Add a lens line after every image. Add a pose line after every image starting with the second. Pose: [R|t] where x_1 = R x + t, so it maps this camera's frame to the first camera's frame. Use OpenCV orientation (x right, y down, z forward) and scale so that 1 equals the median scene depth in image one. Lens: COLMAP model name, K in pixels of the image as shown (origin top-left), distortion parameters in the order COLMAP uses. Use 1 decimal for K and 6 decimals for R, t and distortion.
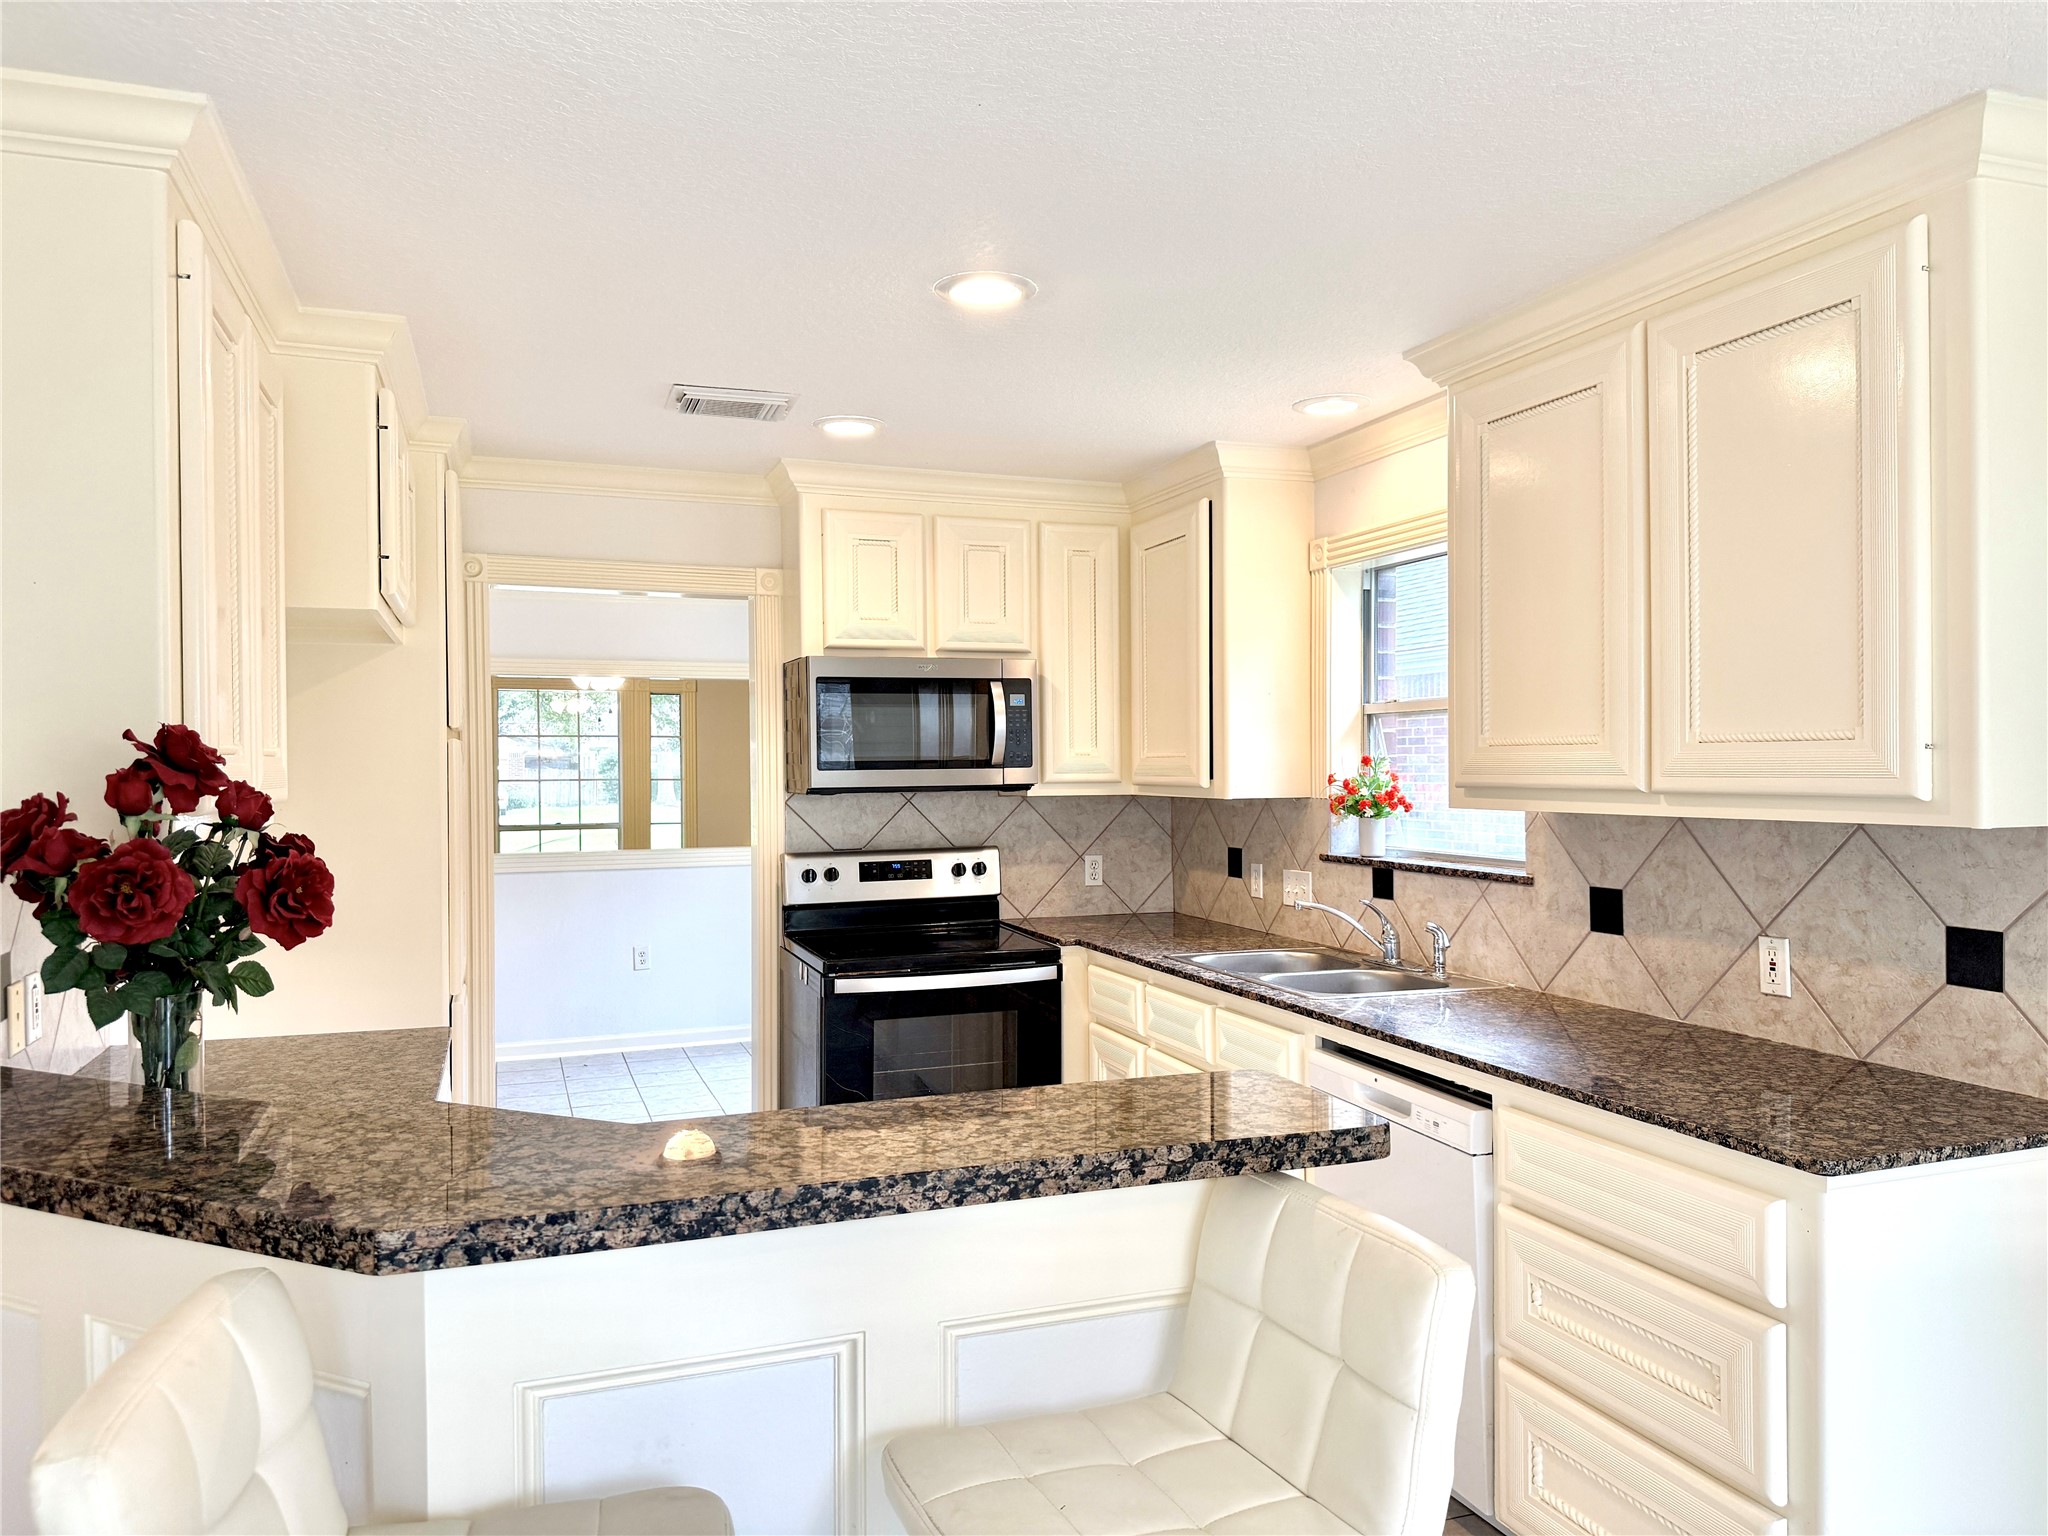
lens RADIAL K [[1437.4, 0, 1029.5], [0, 1437.4, 780.8], [0, 0, 1]] dist [0.051602, -0.061591]
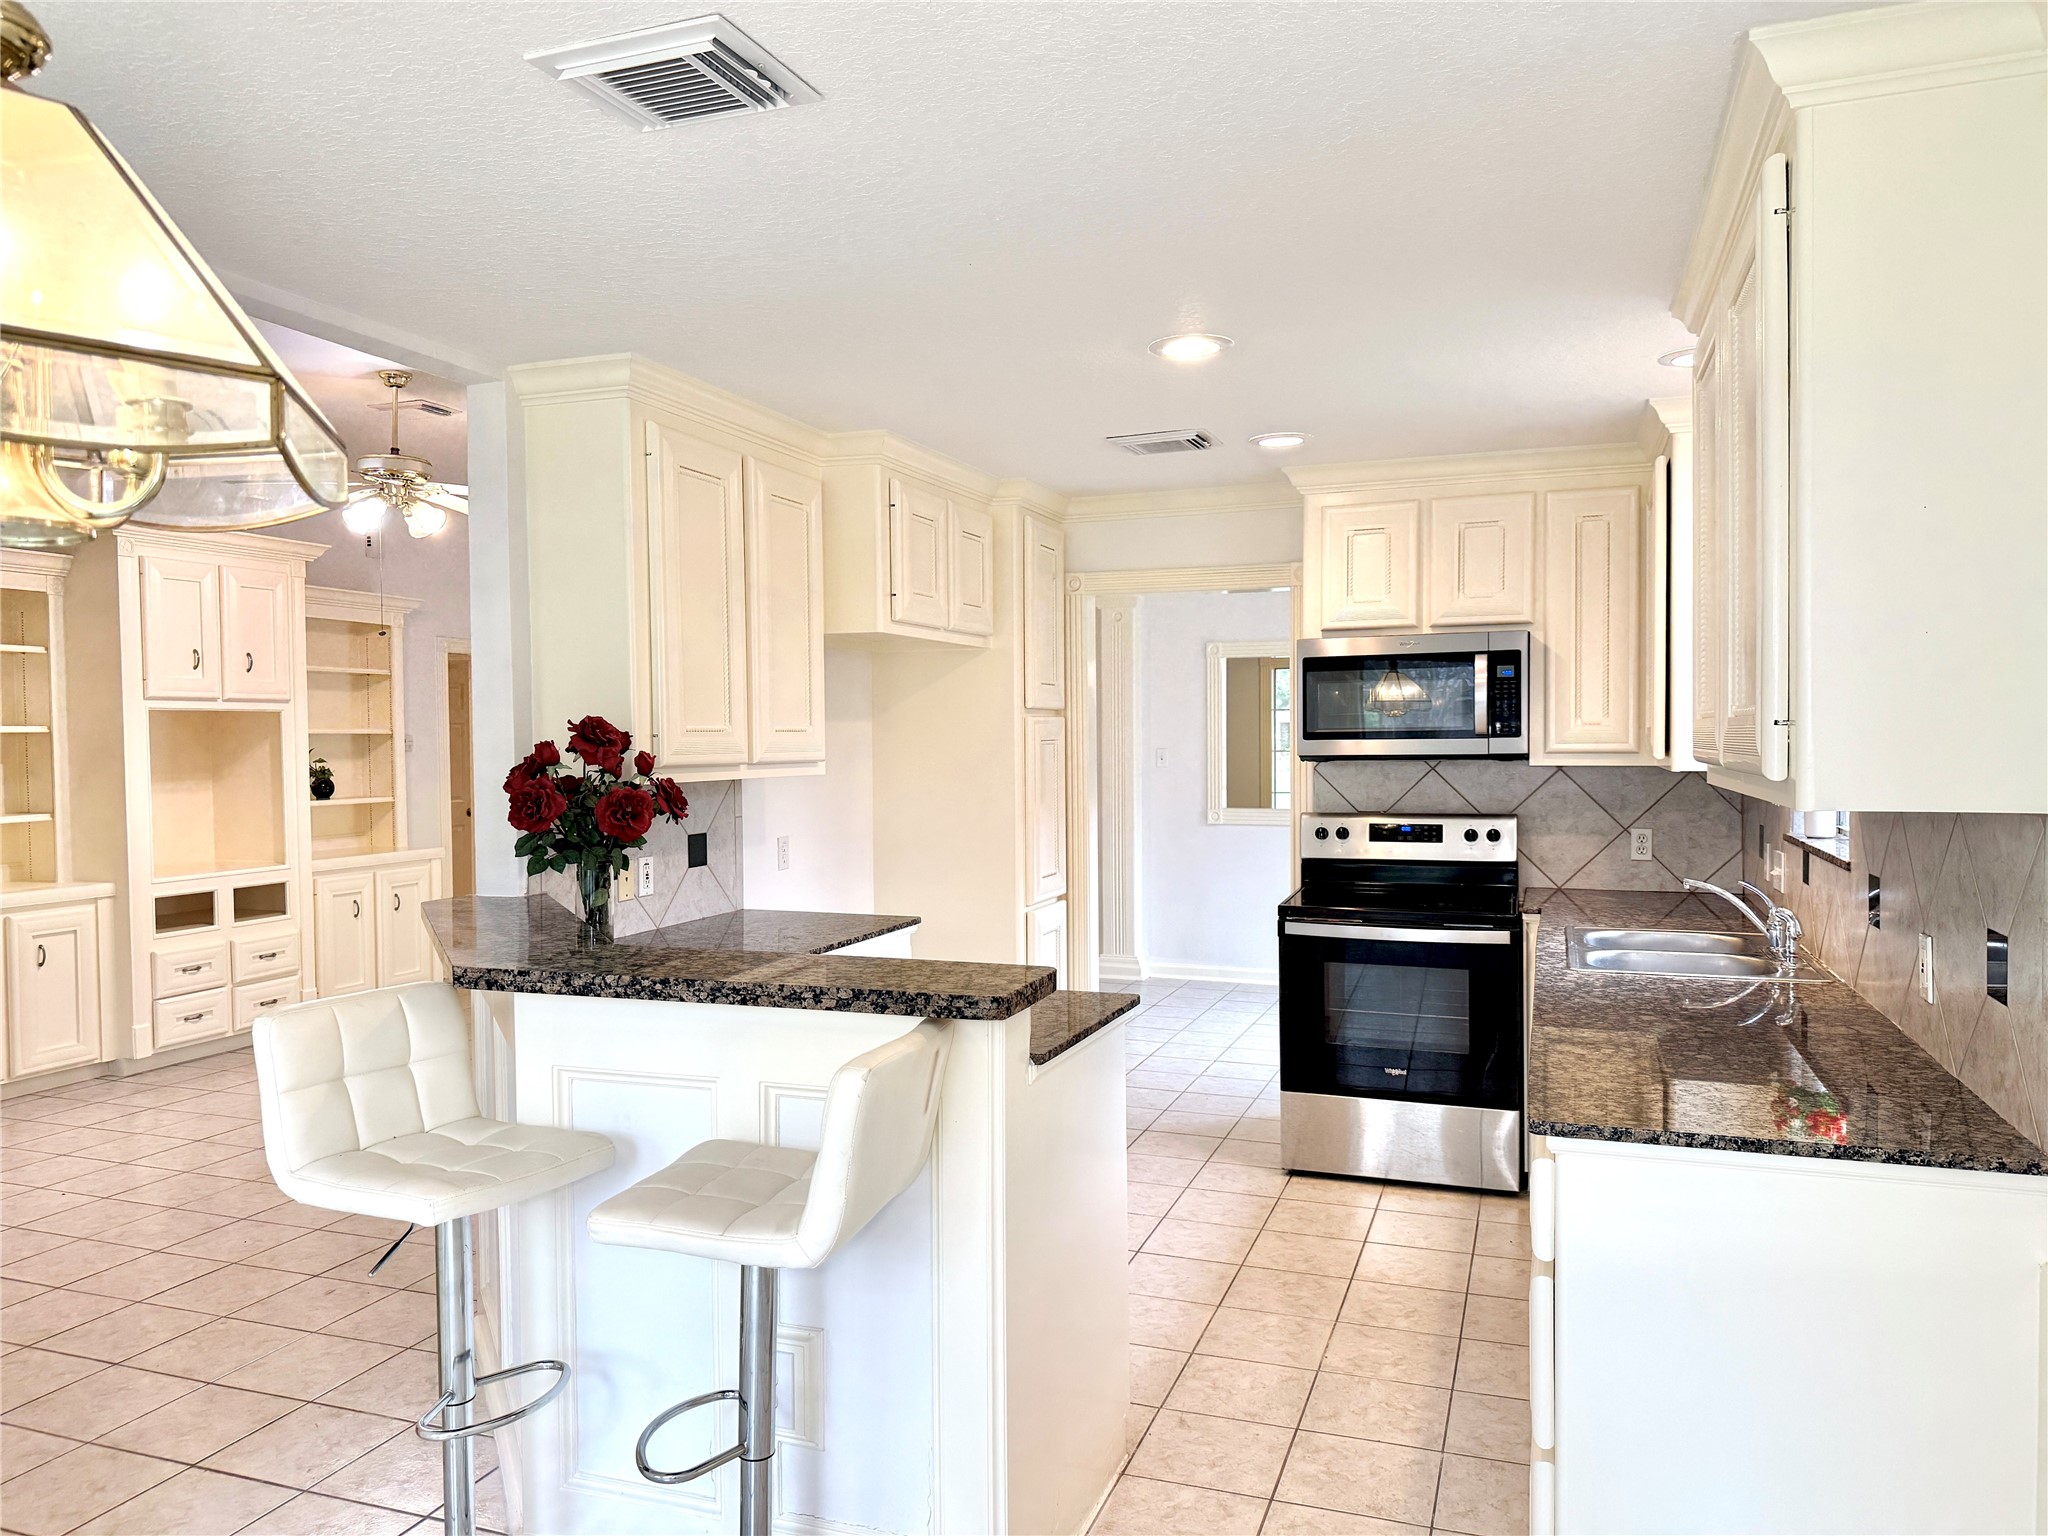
lens RADIAL K [[1437.4, 0, 1015.4], [0, 1437.4, 776.6], [0, 0, 1]] dist [0.051602, -0.061591]
pose [[0.763372, 0.015690, -0.645769, 0.407668], [-0.003786, 0.999796, 0.019815, -0.000372], [0.645948, -0.012682, 0.763276, -0.013290]]
